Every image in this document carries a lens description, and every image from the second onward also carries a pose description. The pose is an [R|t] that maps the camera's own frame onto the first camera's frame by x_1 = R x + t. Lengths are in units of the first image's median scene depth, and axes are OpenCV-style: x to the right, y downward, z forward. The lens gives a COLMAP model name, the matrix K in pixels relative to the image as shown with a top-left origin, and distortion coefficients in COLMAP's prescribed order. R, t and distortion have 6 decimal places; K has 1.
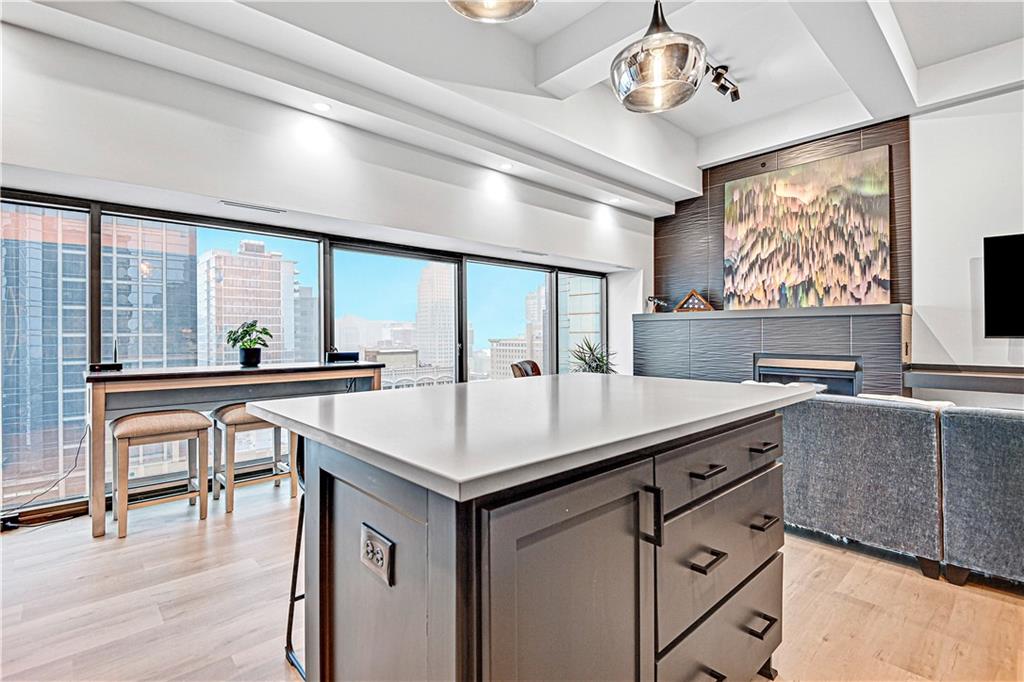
lens RADIAL K [[478.6, 0, 504.9], [0, 478.6, 336.5], [0, 0, 1]] dist [0.031708, -0.033241]
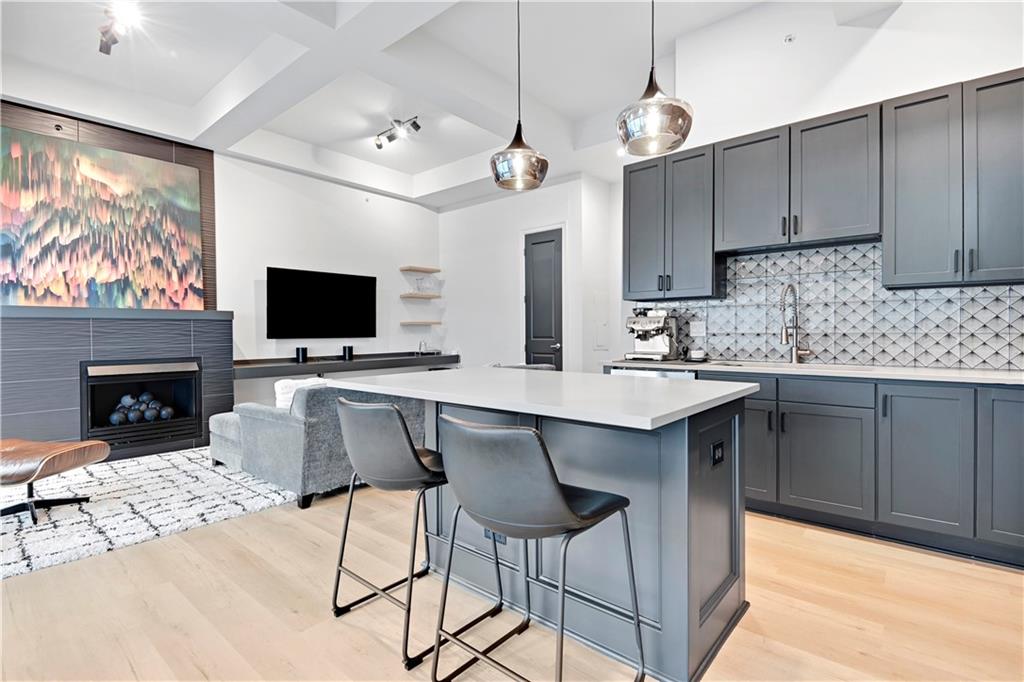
lens RADIAL K [[483.4, 0, 517.1], [0, 483.4, 338.0], [0, 0, 1]] dist [0.001456, -0.010386]
pose [[-0.133206, -0.006138, 0.991069, -0.388323], [0.012351, 0.999893, 0.007853, -0.001539], [-0.991011, 0.013287, -0.133116, 0.377650]]
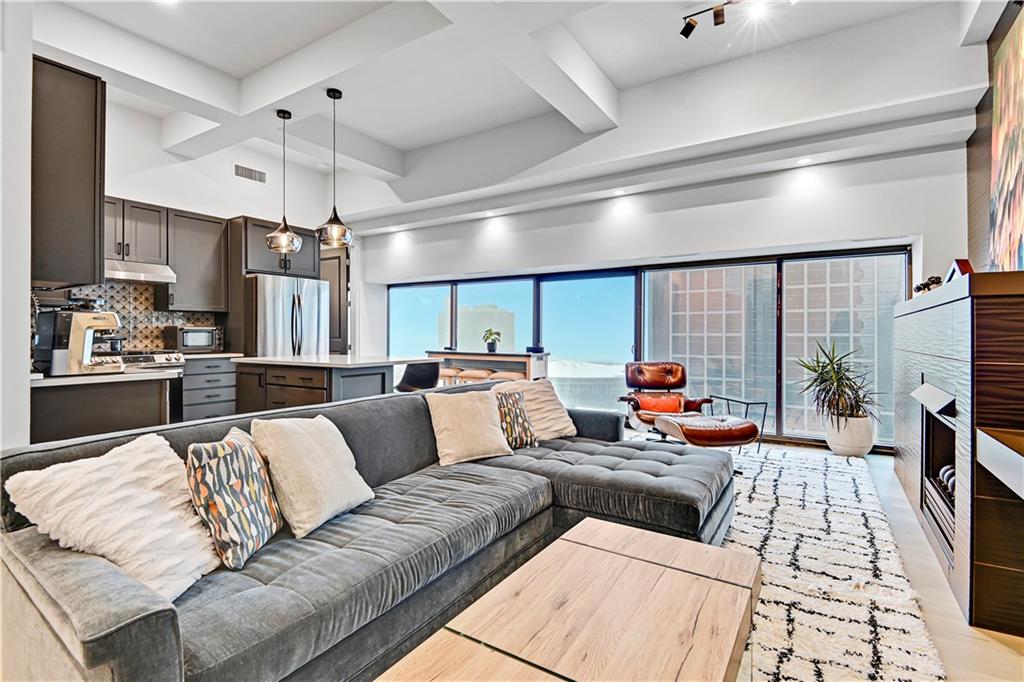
lens RADIAL K [[474.8, 0, 508.0], [0, 474.8, 340.8], [0, 0, 1]] dist [0.039558, -0.031567]
pose [[0.258045, 0.017923, -0.965967, 0.941193], [-0.007299, 0.999836, 0.016602, -0.008973], [0.966105, 0.002767, 0.258133, 0.388140]]
